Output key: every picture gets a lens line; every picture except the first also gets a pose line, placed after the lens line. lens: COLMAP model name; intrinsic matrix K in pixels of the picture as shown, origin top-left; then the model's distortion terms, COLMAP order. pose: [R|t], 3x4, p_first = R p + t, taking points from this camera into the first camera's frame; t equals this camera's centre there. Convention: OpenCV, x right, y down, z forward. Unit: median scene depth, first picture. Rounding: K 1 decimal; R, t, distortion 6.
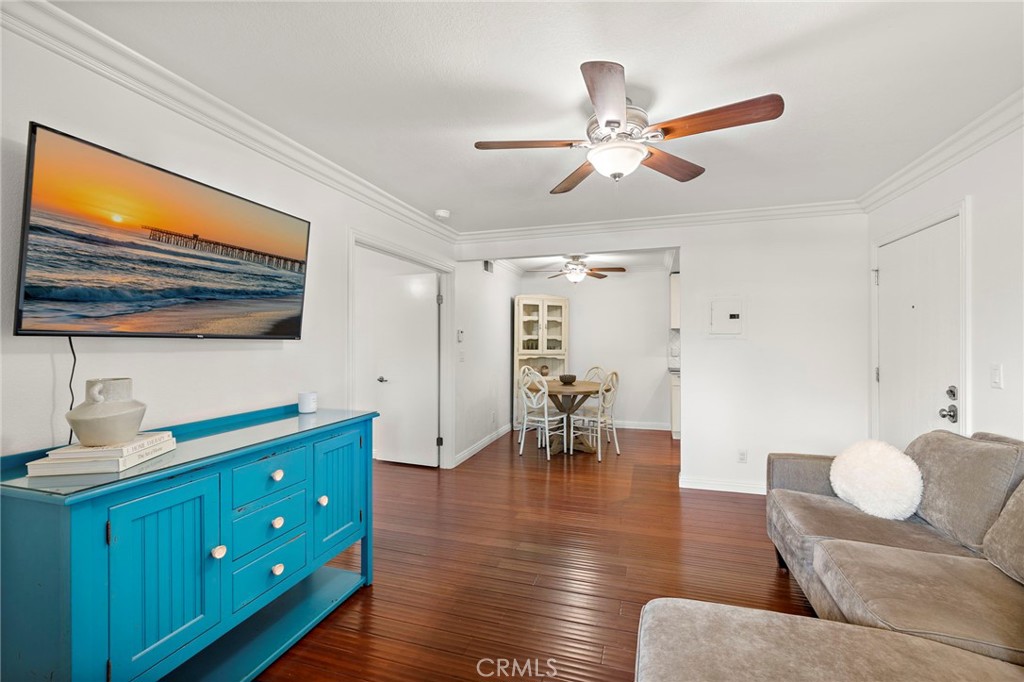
lens RADIAL K [[423.0, 0, 512.0], [0, 423.0, 341.0], [0, 0, 1]] dist [0.000377, -0.000160]
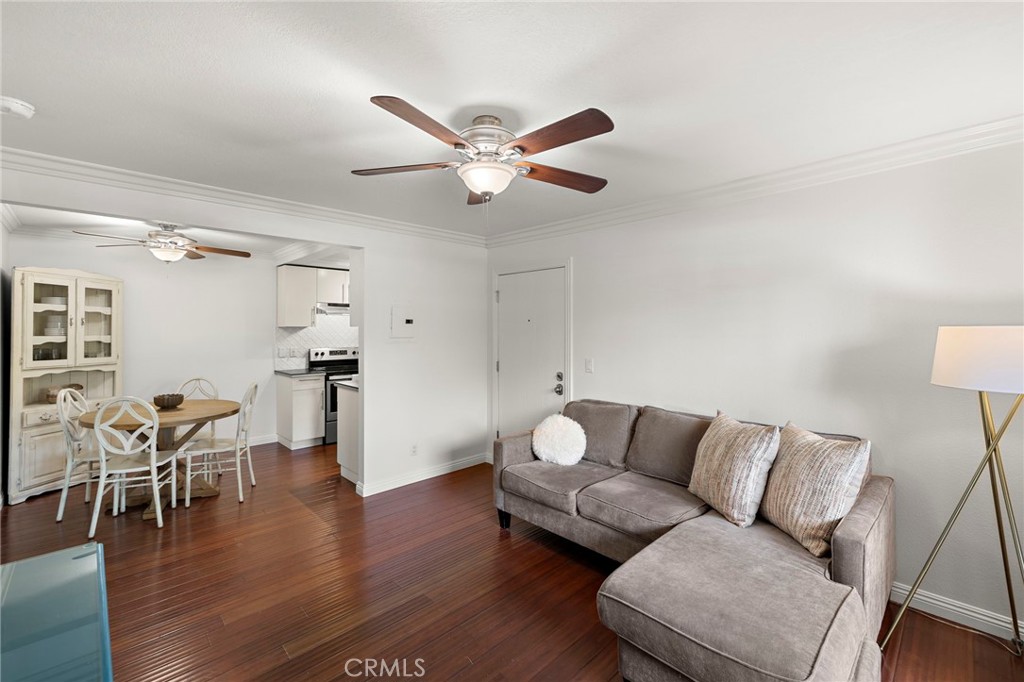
lens RADIAL K [[431.0, 0, 510.4], [0, 431.0, 328.0], [0, 0, 1]] dist [0.001775, 0.000252]
pose [[0.486263, 0.002090, 0.873810, -0.200676], [0.003226, 0.999986, -0.004187, -0.023378], [-0.873806, 0.004854, 0.486250, 0.152141]]
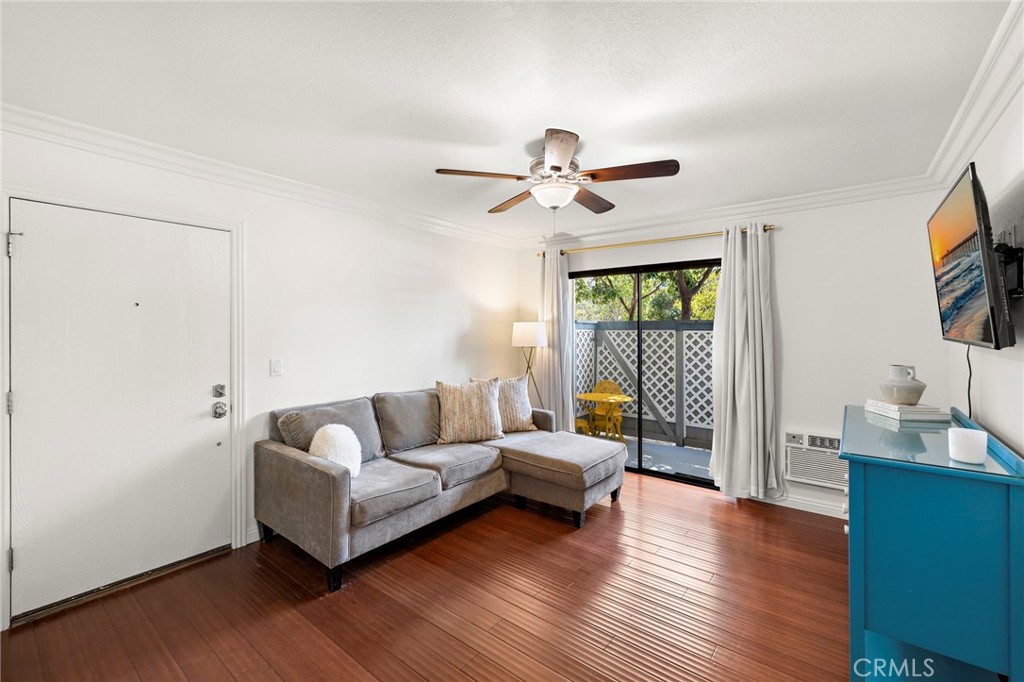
lens RADIAL K [[431.0, 0, 510.4], [0, 431.0, 328.0], [0, 0, 1]] dist [0.001775, 0.000252]
pose [[-0.932928, 0.000448, 0.360063, -0.026345], [0.000630, 1.000000, 0.000388, -0.017061], [-0.360063, 0.000589, -0.932928, 0.734127]]
